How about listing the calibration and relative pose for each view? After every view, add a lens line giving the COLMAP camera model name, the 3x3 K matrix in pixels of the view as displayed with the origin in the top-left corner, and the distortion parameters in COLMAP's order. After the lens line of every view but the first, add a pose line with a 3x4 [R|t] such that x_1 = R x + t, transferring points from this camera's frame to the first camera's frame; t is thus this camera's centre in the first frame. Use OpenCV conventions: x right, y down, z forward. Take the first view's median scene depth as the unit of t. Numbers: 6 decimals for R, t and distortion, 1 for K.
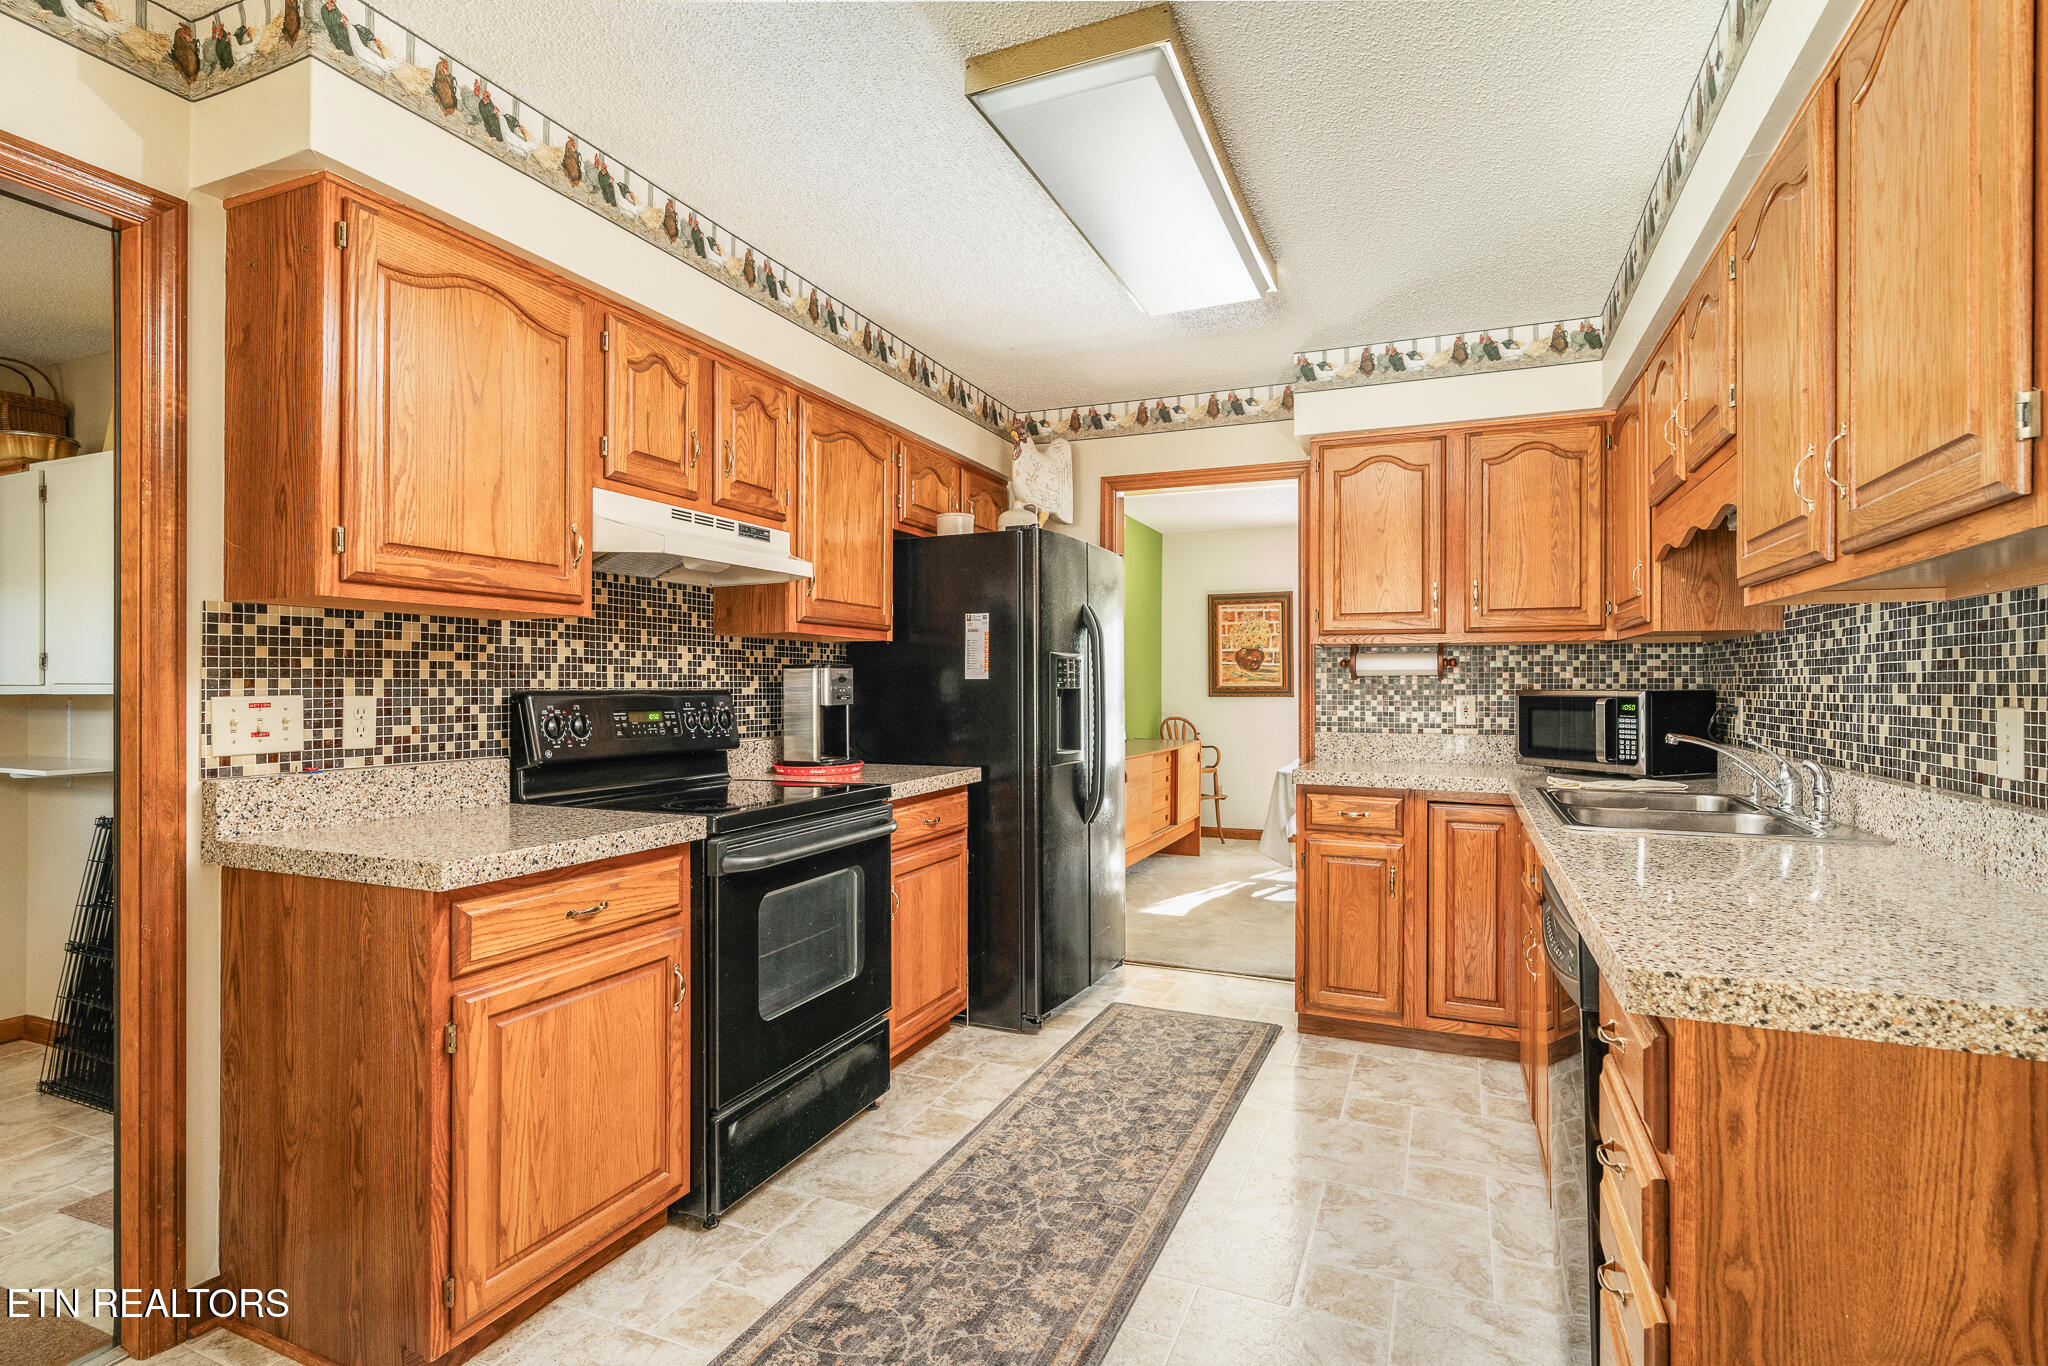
lens RADIAL K [[986.1, 0, 1024.0], [0, 986.1, 683.0], [0, 0, 1]] dist [-0.018401, -0.000134]
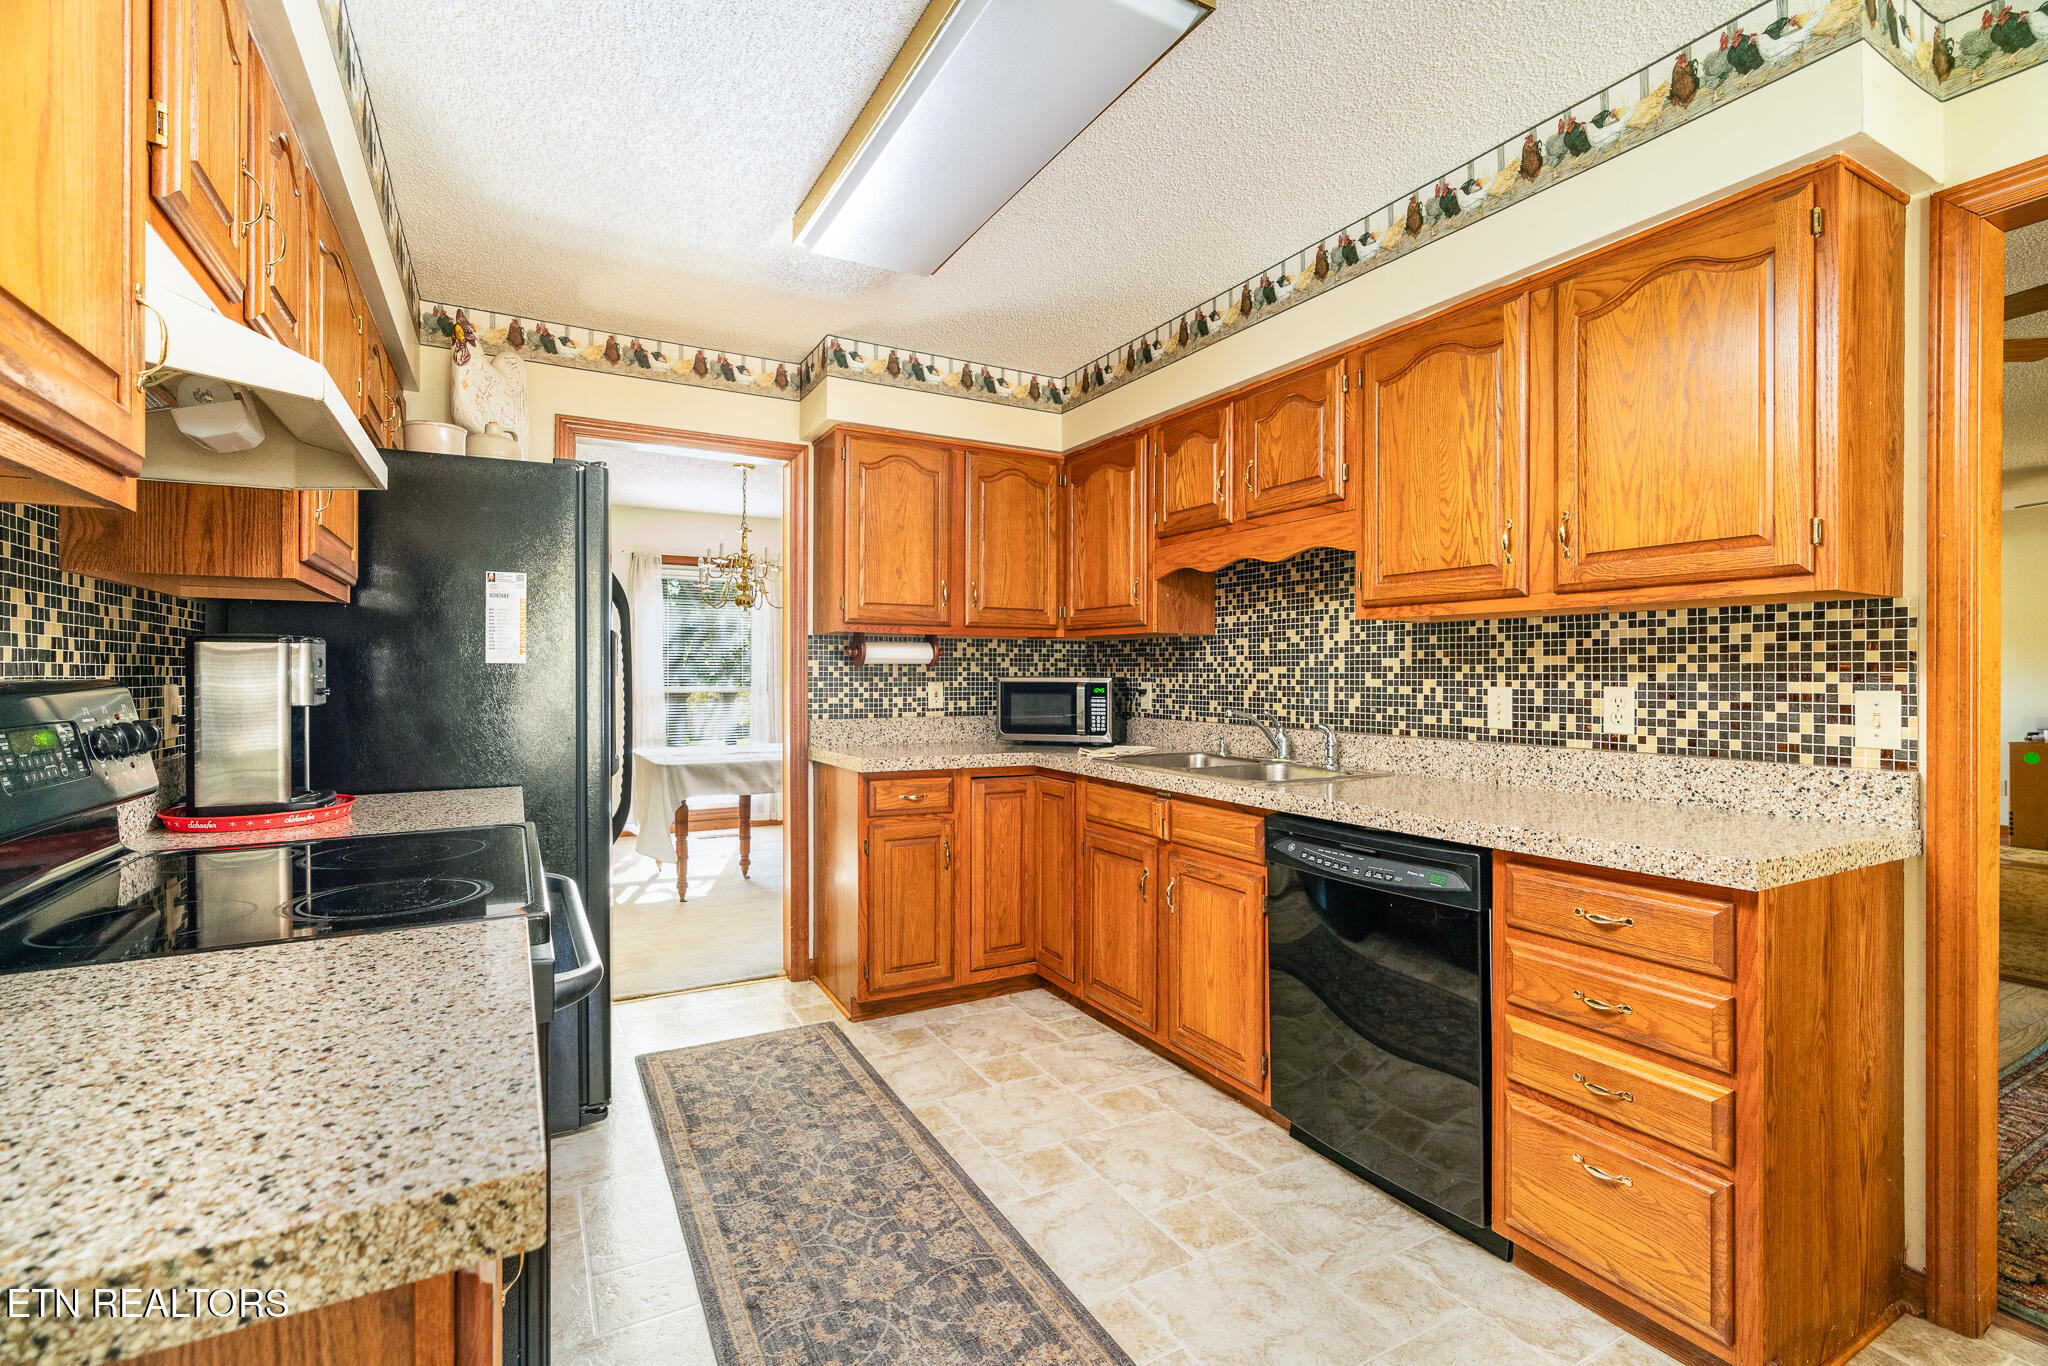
lens RADIAL K [[912.4, 0, 1021.9], [0, 912.4, 674.7], [0, 0, 1]] dist [-0.018293, 0.000287]
pose [[0.608588, -0.000238, 0.793487, -0.360991], [-0.003568, 0.999989, 0.003036, 0.000893], [-0.793479, -0.004679, 0.608580, 0.320693]]
